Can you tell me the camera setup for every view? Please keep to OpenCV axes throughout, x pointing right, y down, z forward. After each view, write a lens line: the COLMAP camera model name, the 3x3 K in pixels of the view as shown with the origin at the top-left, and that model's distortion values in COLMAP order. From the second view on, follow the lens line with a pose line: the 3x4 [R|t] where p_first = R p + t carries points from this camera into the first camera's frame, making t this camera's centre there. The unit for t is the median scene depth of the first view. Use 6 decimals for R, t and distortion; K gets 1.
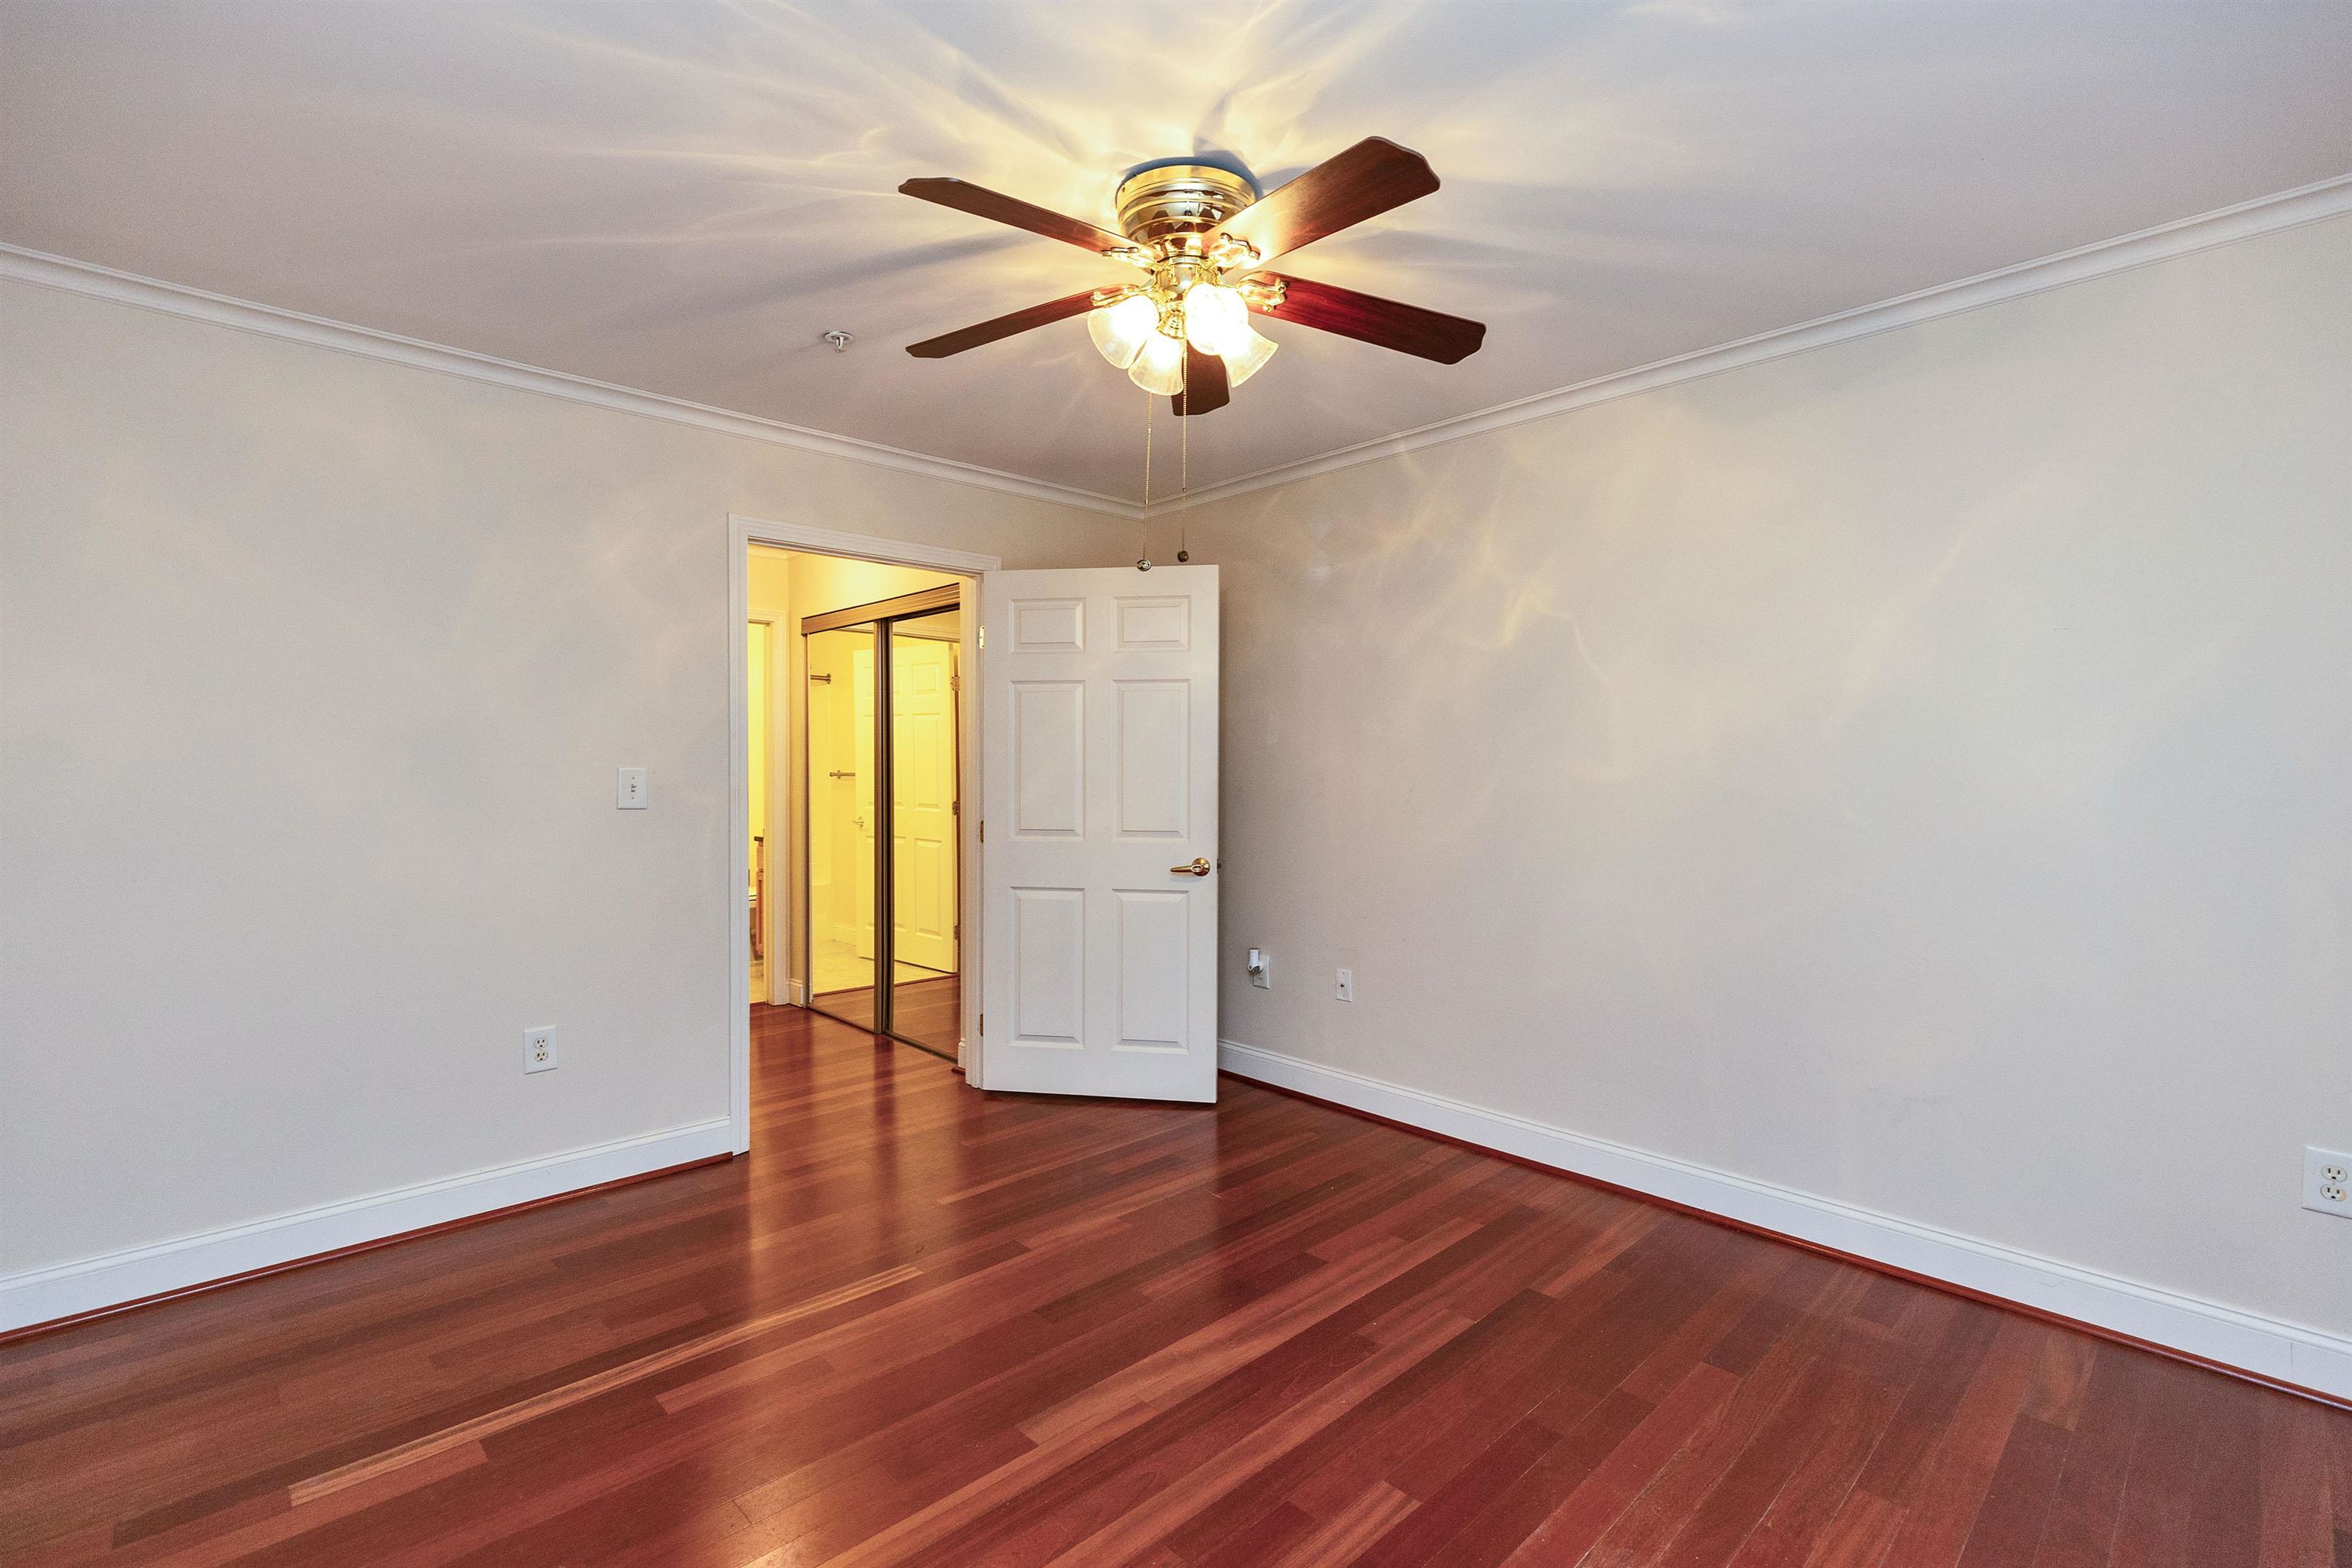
lens RADIAL K [[1054.3, 0, 1171.2], [0, 1054.3, 784.1], [0, 0, 1]] dist [0.004087, -0.000270]
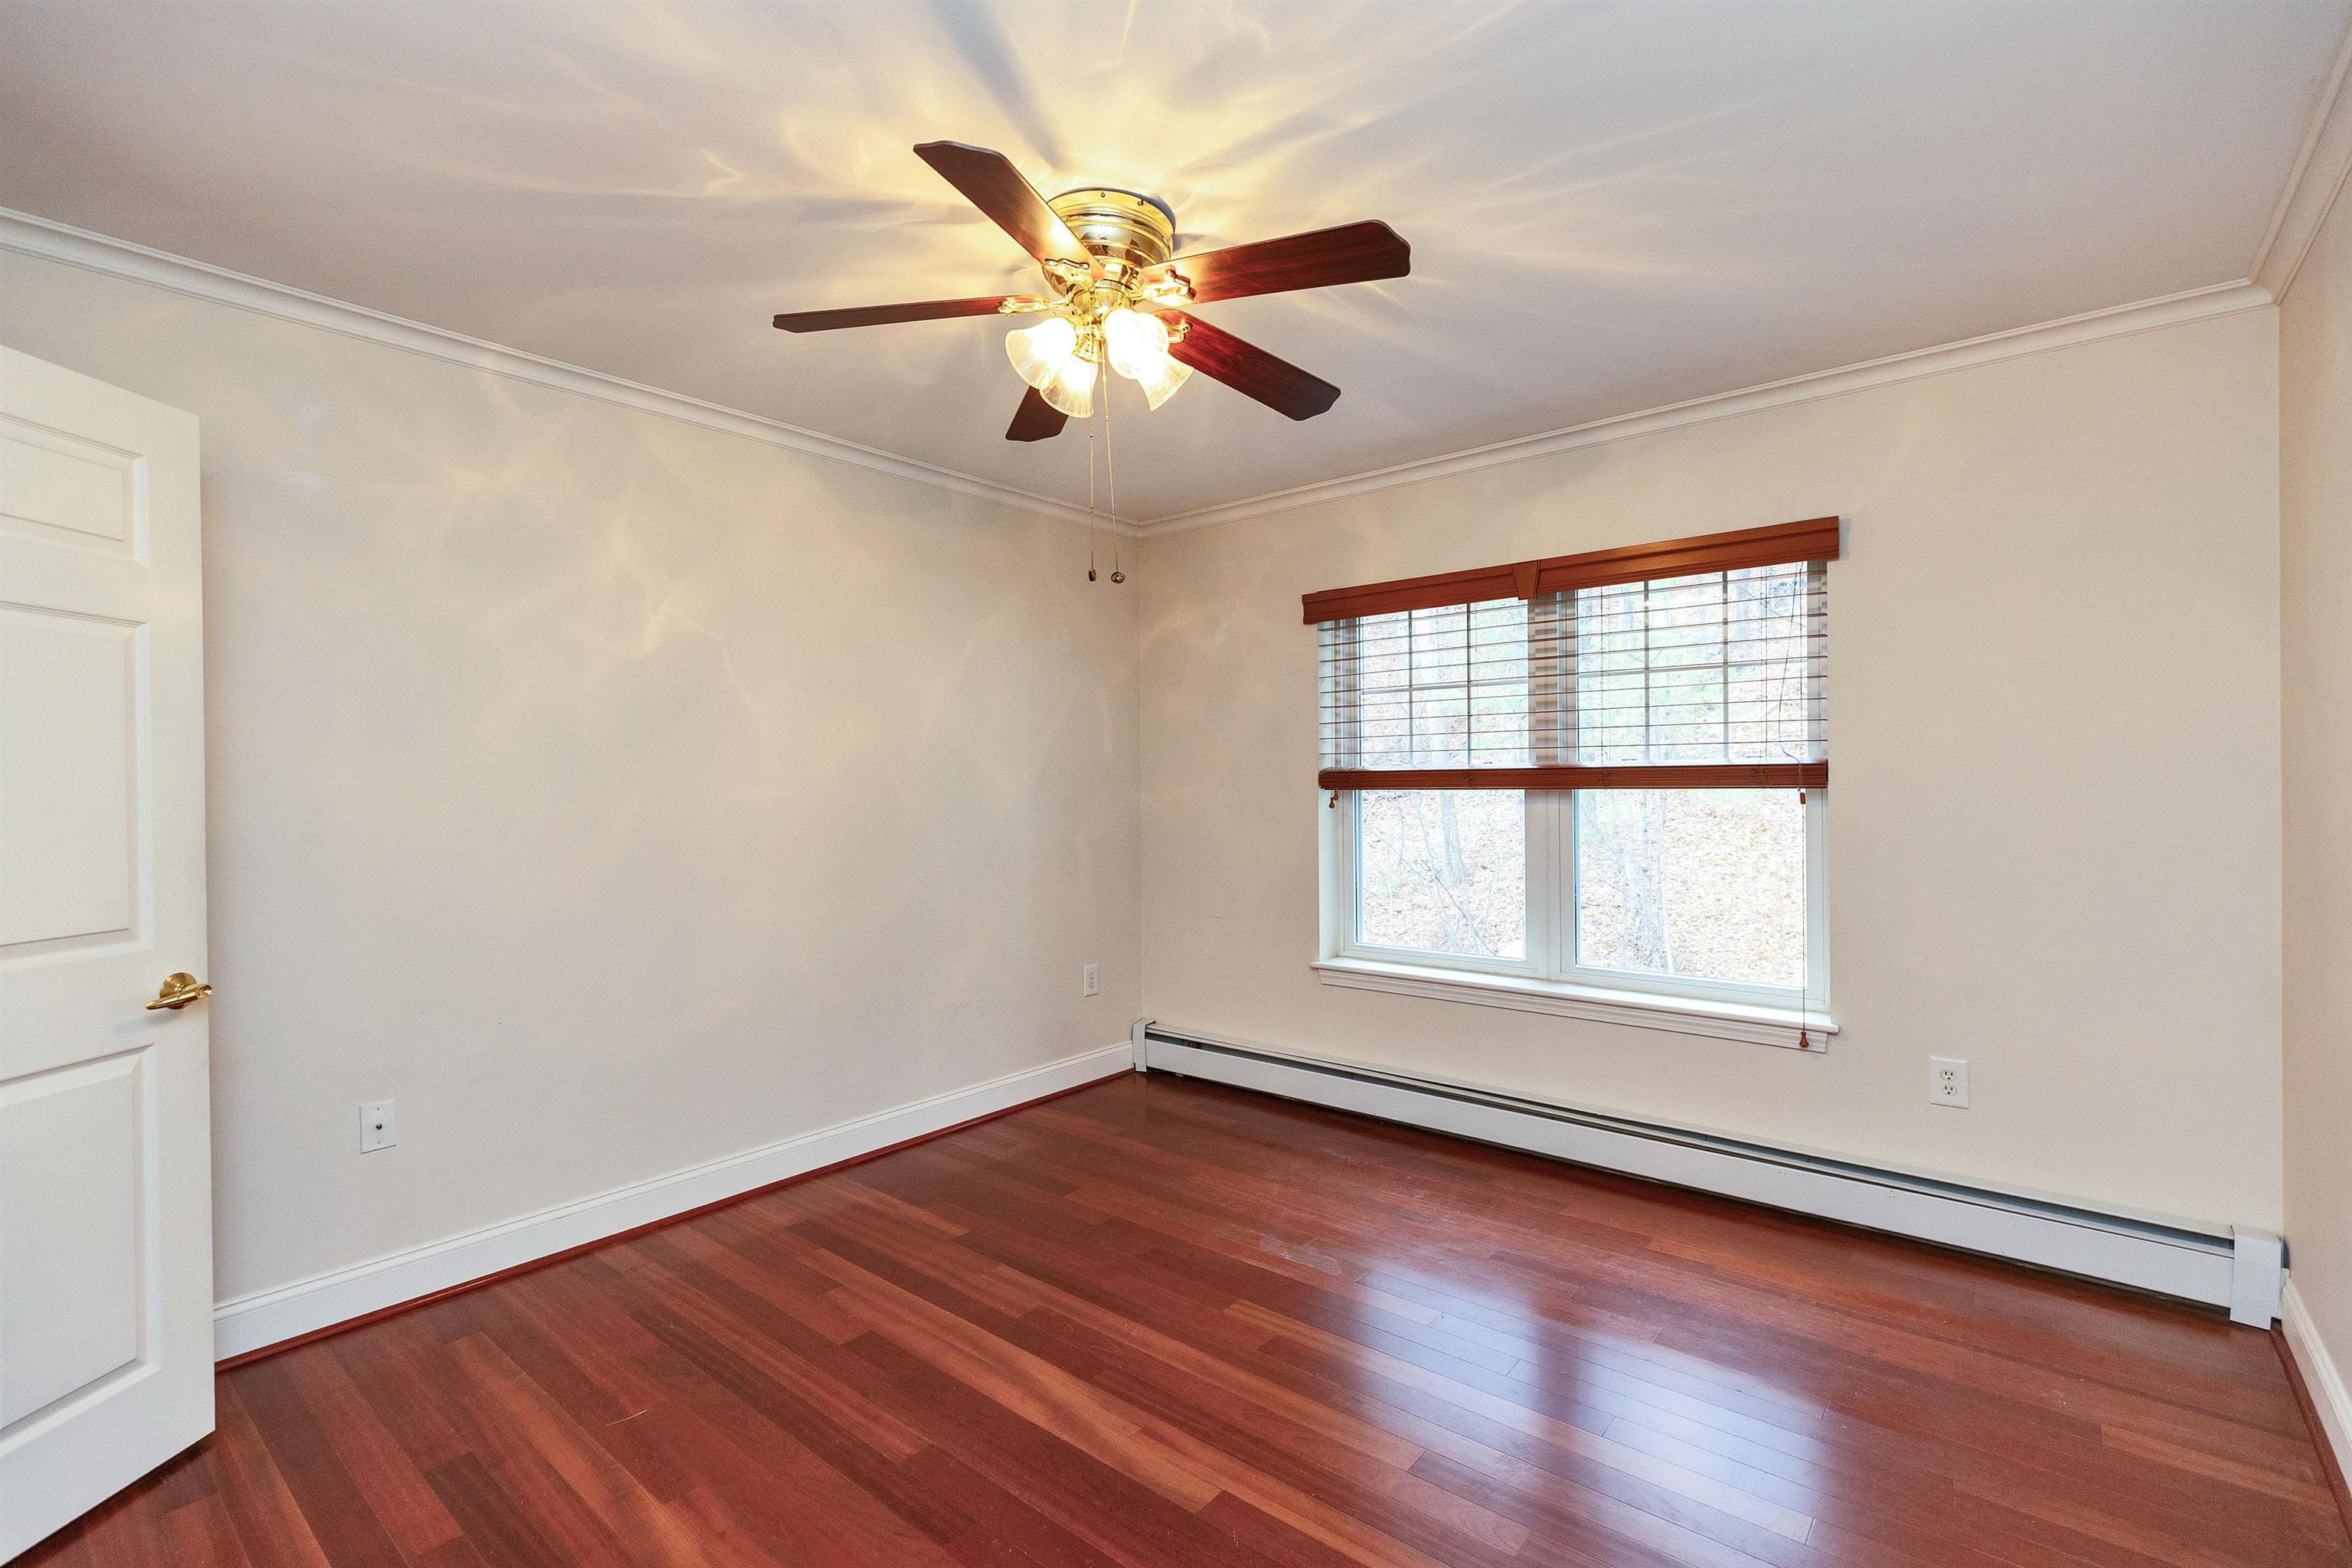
lens RADIAL K [[1054.3, 0, 1171.2], [0, 1054.3, 784.1], [0, 0, 1]] dist [0.004087, -0.000270]
pose [[-0.119645, -0.001890, 0.992815, -0.785244], [0.027571, 0.999606, 0.005226, -0.016393], [-0.992434, 0.027998, -0.119546, 0.837659]]
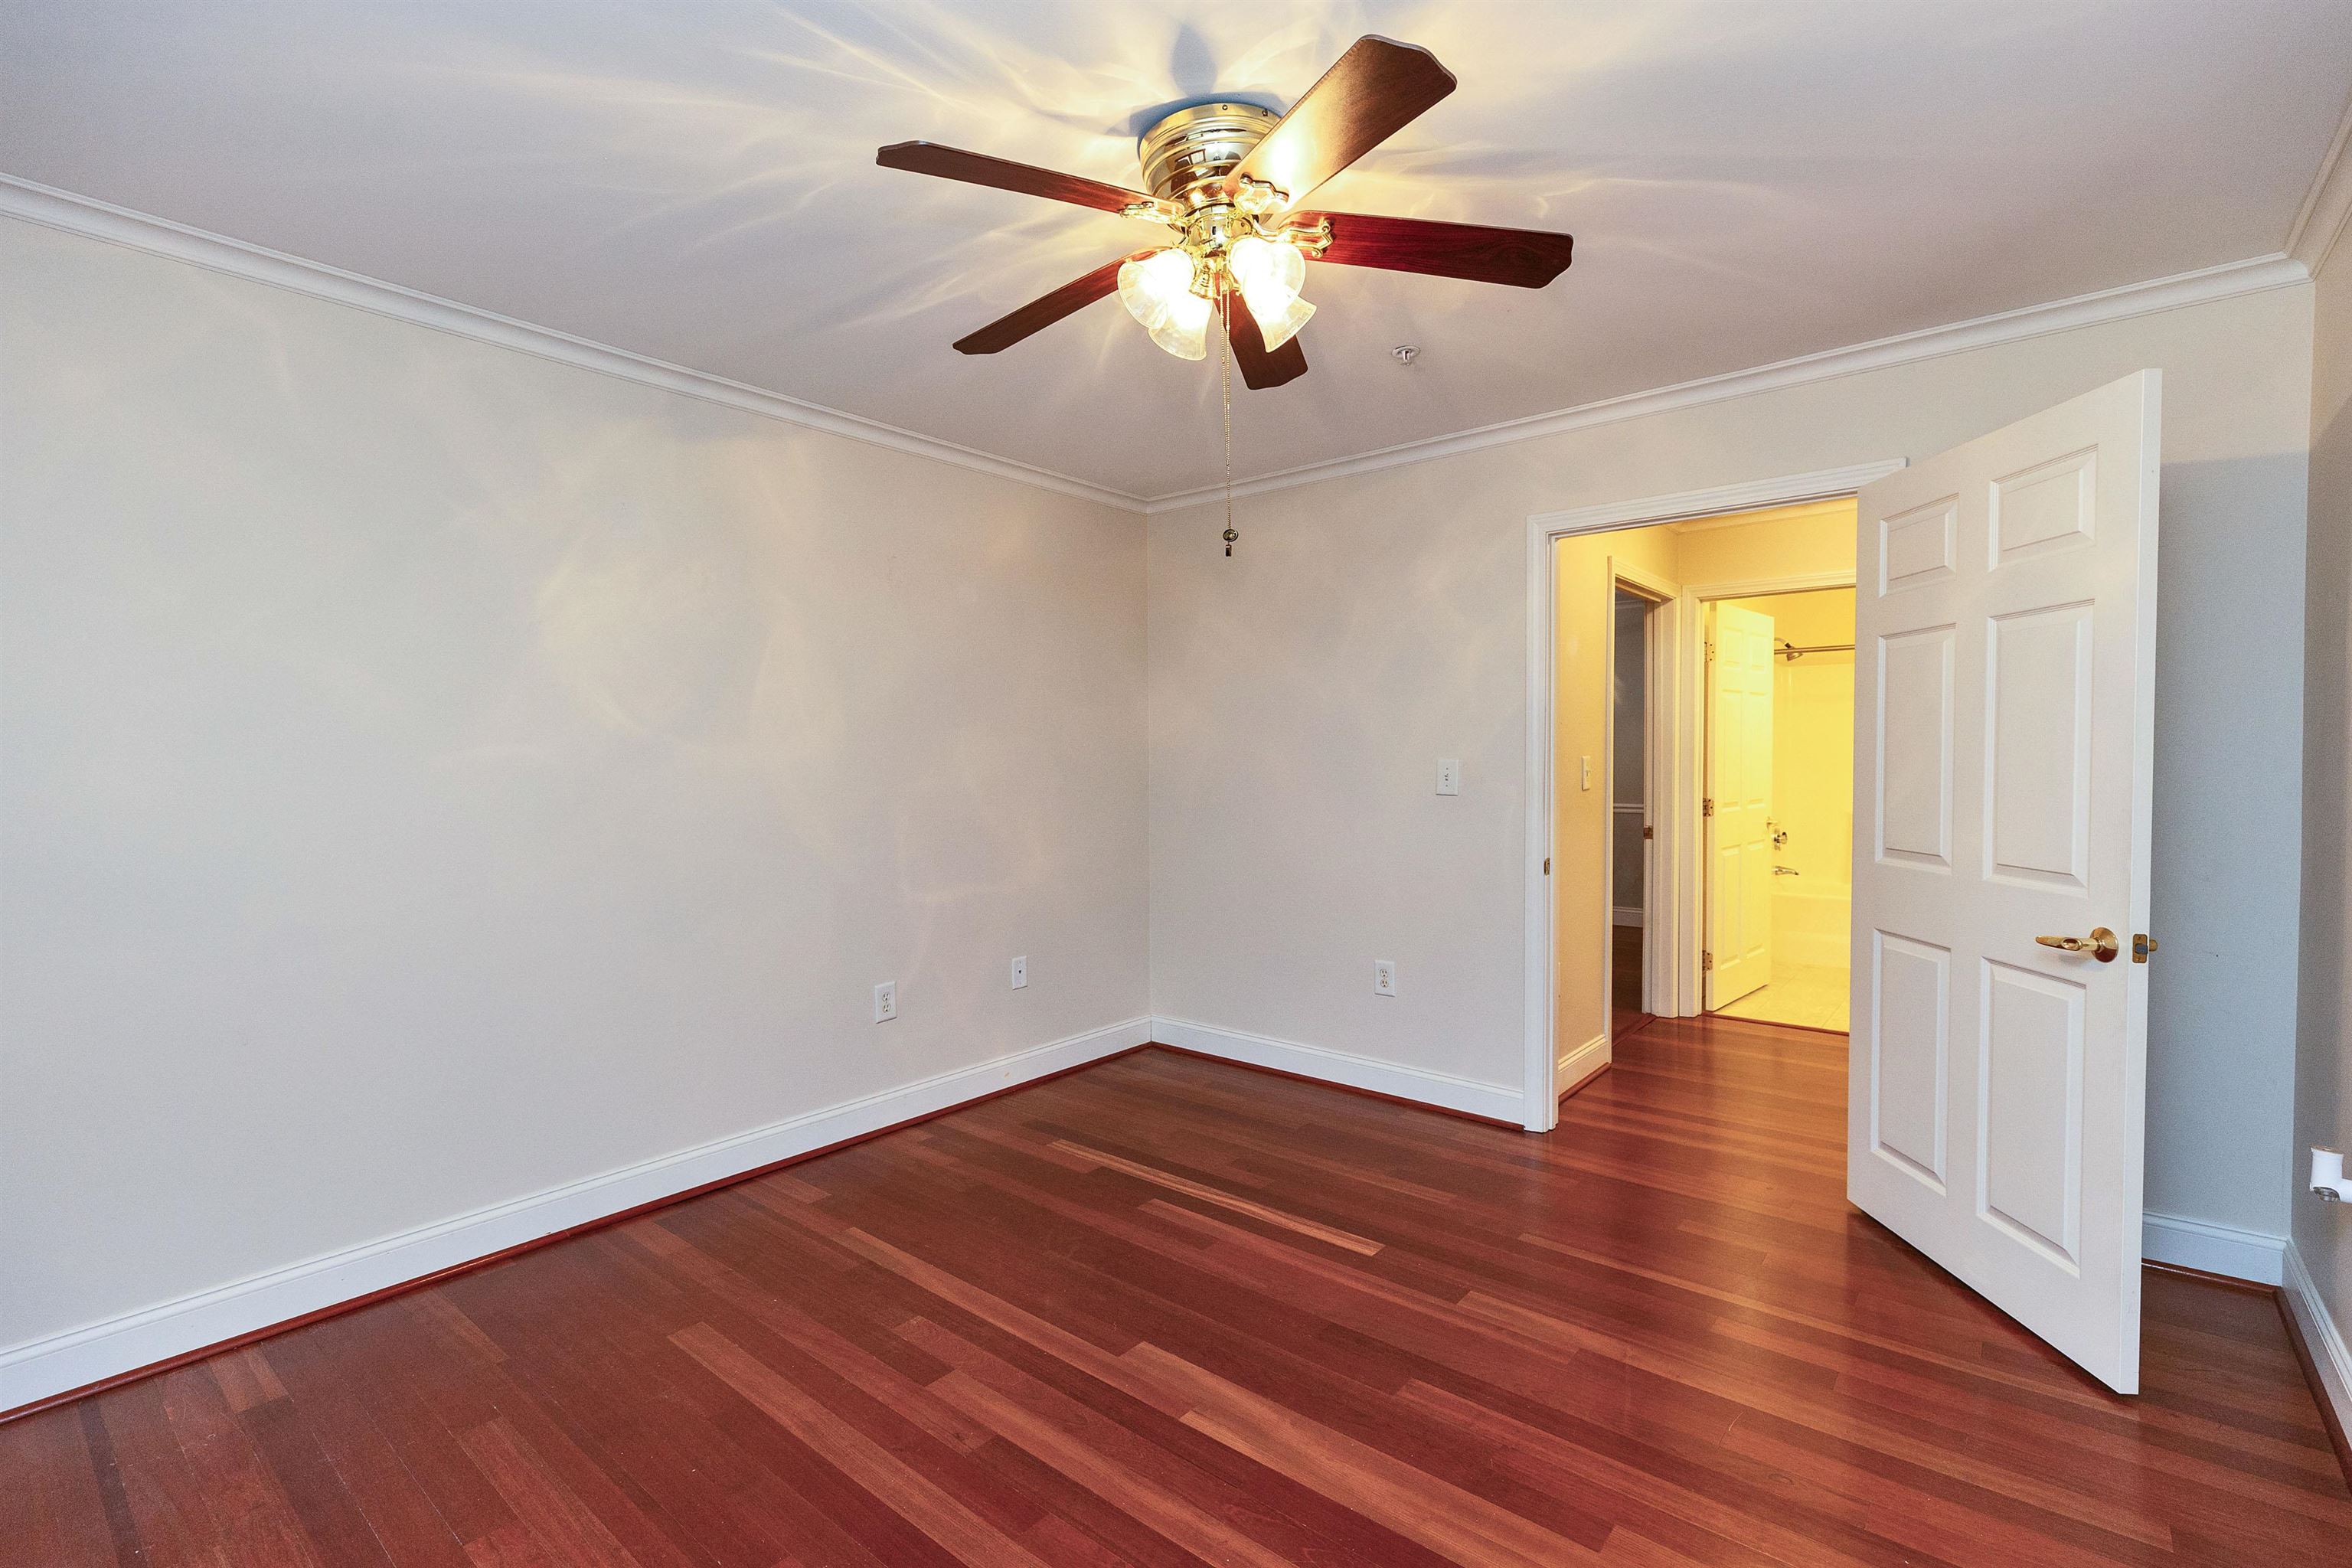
lens RADIAL K [[1047.2, 0, 1171.3], [0, 1047.2, 781.2], [0, 0, 1]] dist [-0.002121, -0.000251]
pose [[0.122243, 0.021896, -0.992259, 0.724478], [-0.013030, 0.999706, 0.020456, -0.013730], [0.992415, 0.010428, 0.122492, 0.666694]]
